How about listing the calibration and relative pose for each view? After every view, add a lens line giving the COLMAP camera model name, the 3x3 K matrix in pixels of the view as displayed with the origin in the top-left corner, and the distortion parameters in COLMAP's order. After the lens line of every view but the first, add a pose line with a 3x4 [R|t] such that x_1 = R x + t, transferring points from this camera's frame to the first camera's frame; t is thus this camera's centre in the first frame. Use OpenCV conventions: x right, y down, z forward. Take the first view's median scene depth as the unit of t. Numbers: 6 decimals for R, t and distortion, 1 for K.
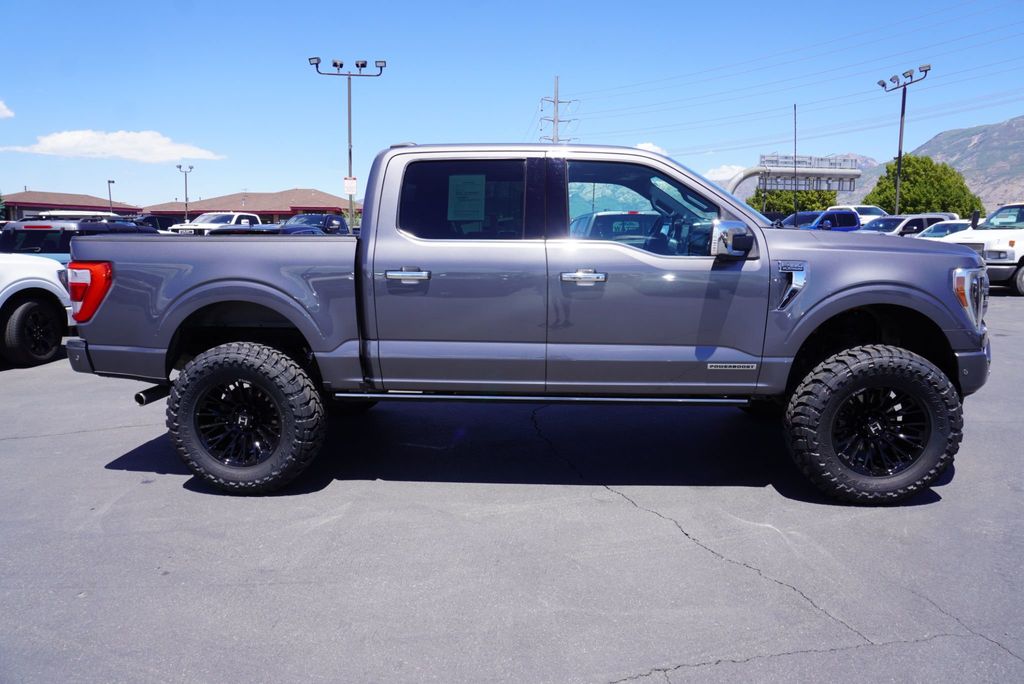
lens RADIAL K [[673.7, 0, 517.8], [0, 673.7, 341.4], [0, 0, 1]] dist [-0.027167, 0.021139]
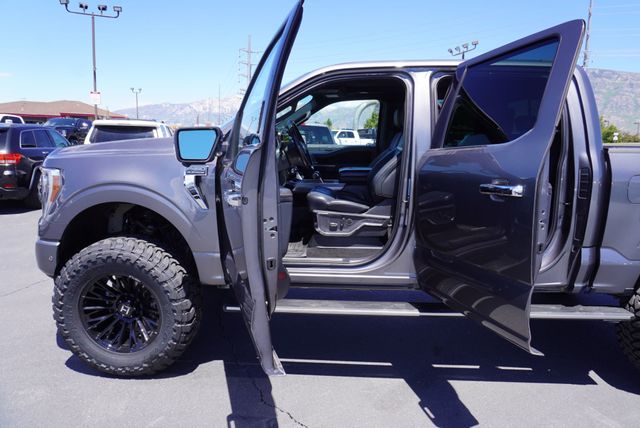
lens RADIAL K [[421.1, 0, 321.8], [0, 421.1, 213.0], [0, 0, 1]] dist [-0.027167, 0.021139]
pose [[0.975532, -0.010942, 0.219585, 0.061333], [0.006862, 0.999790, 0.019335, -0.075260], [-0.219751, -0.017355, 0.975402, 0.444349]]
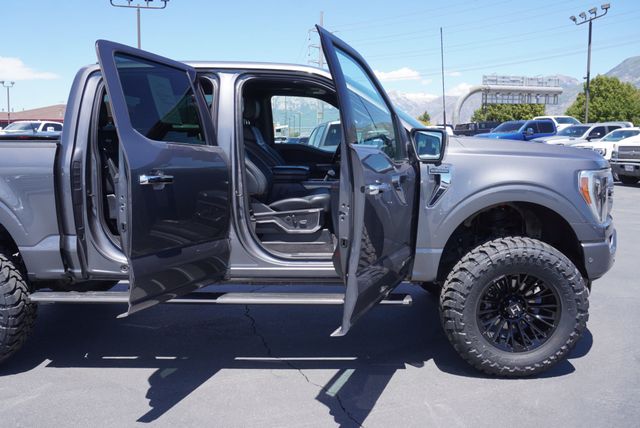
lens RADIAL K [[549.6, 0, 316.6], [0, 549.6, 214.7], [0, 0, 1]] dist [-0.020242, 0.015822]
pose [[0.999044, -0.005509, 0.043377, 0.150044], [0.006419, 0.999762, -0.020860, -0.014791], [-0.043252, 0.021118, 0.998841, 0.074420]]
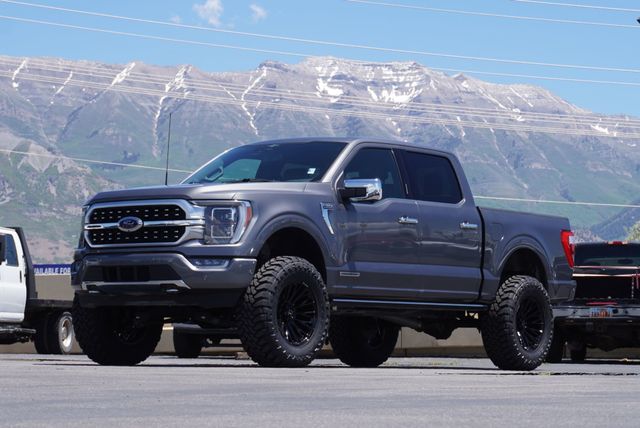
lens RADIAL K [[1869.1, 0, 319.9], [0, 1869.1, 215.4], [0, 0, 1]] dist [0.111416, 0.000000]
pose [[0.364554, 0.084738, 0.927319, -3.578251], [0.124925, 0.982398, -0.138882, 0.425738], [-0.922765, 0.166475, 0.347551, -0.228939]]
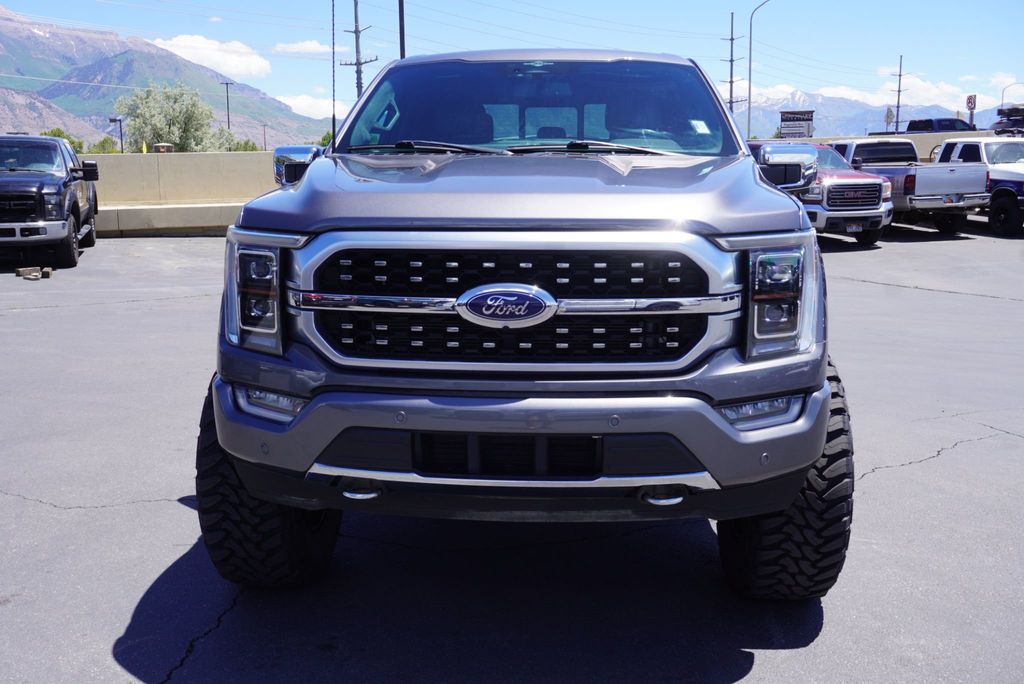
lens RADIAL K [[986.3, 0, 520.2], [0, 986.3, 344.3], [0, 0, 1]] dist [0.018813, 0.000000]
pose [[-0.206377, -0.157950, 0.965640, -0.881908], [0.153331, 0.969472, 0.191346, -0.223506], [-0.966384, 0.187552, -0.175858, 1.536298]]
